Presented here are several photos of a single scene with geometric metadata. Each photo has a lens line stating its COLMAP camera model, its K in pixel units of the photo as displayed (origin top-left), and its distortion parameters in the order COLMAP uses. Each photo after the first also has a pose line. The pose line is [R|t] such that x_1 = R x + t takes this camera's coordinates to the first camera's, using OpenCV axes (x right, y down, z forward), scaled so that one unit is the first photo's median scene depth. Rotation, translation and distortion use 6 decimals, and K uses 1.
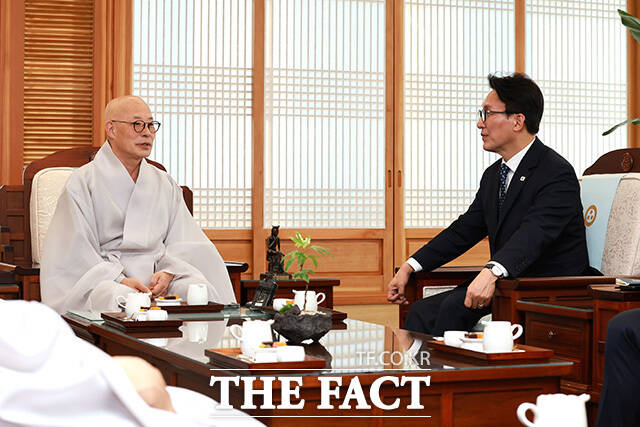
lens RADIAL K [[1546.5, 0, 319.7], [0, 1546.5, 213.1], [0, 0, 1]] dist [-0.266640, 0.000000]
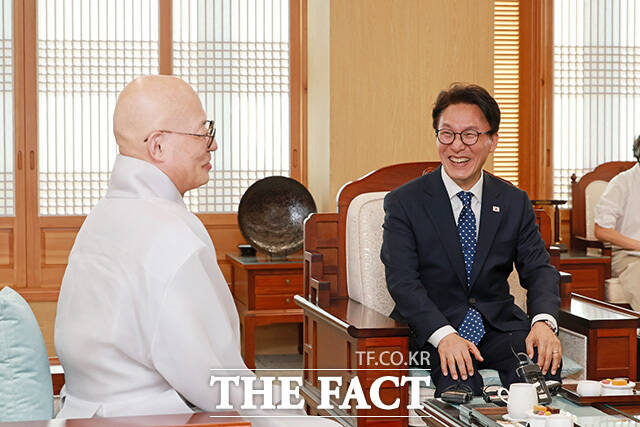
lens RADIAL K [[1532.9, 0, 316.8], [0, 1532.9, 212.2], [0, 0, 1]] dist [-0.020559, 0.000000]
pose [[0.968002, 0.001392, -0.250938, 0.243177], [0.001631, 0.999929, 0.011836, -0.001504], [0.250936, -0.011866, 0.967931, 0.111325]]
